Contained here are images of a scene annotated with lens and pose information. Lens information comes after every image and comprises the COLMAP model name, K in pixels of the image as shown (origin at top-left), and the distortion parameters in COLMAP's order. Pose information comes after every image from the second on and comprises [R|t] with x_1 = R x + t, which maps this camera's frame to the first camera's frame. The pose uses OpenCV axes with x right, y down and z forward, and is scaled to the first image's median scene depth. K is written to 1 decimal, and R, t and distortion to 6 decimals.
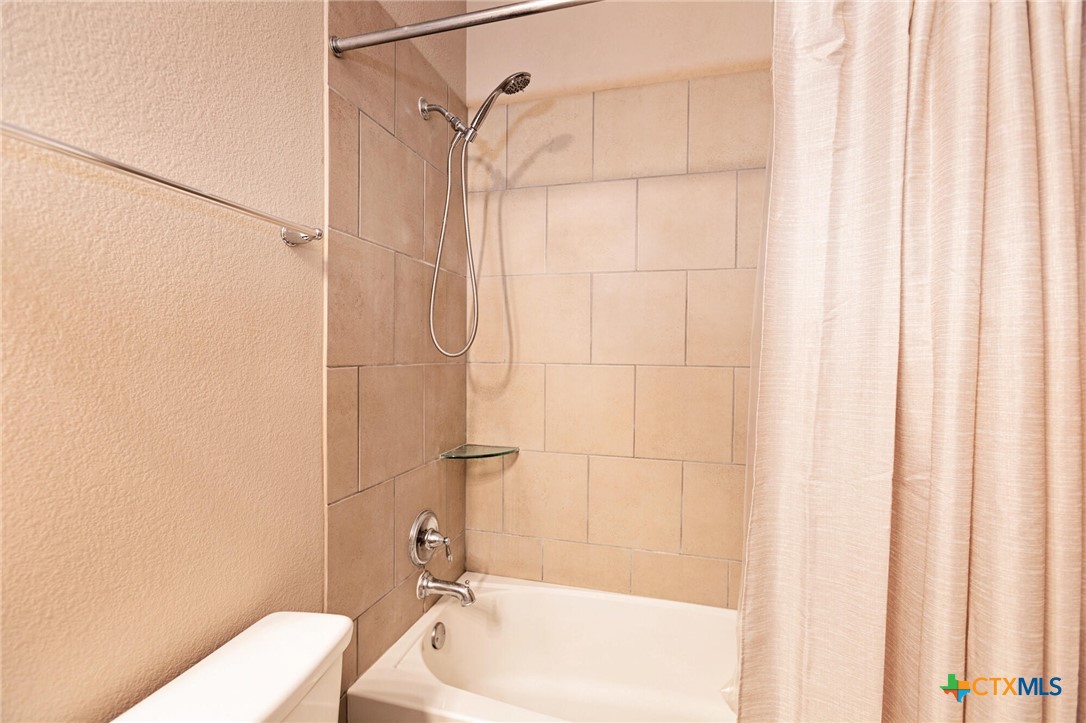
lens RADIAL K [[496.1, 0, 542.5], [0, 496.1, 358.1], [0, 0, 1]] dist [-0.005570, 0.013113]
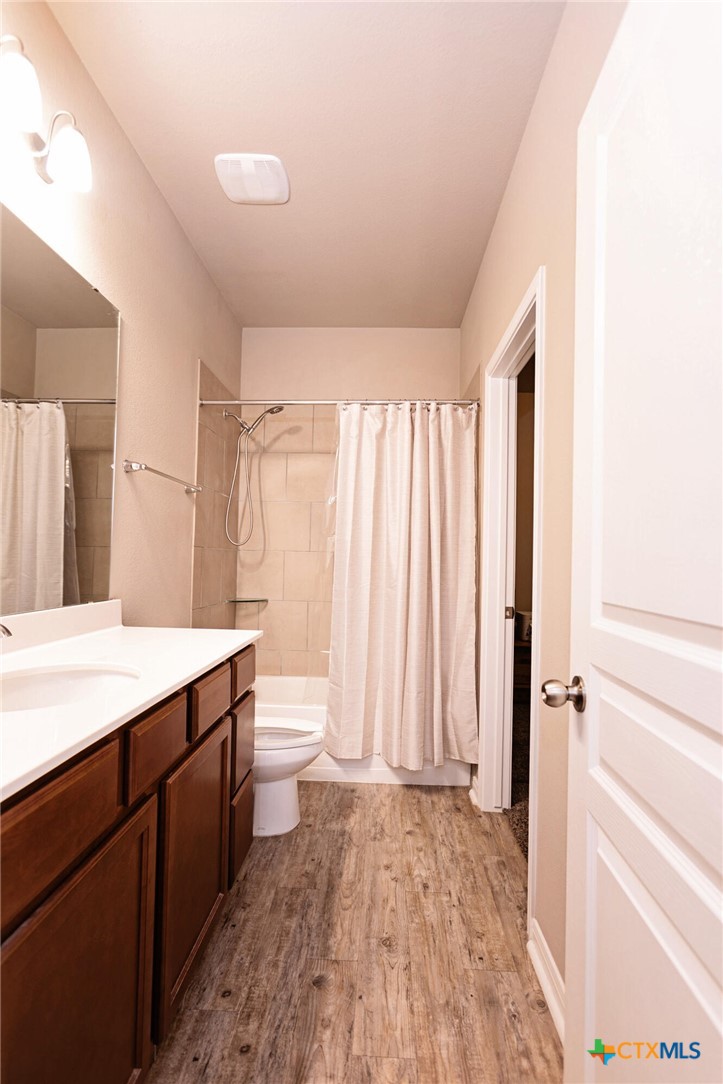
lens RADIAL K [[495.2, 0, 367.4], [0, 495.2, 546.5], [0, 0, 1]] dist [-0.005570, 0.013113]
pose [[0.972684, 0.018145, 0.231425, -0.116838], [-0.010583, 0.999370, -0.033873, 0.051533], [-0.231893, 0.030498, 0.972263, -0.805207]]
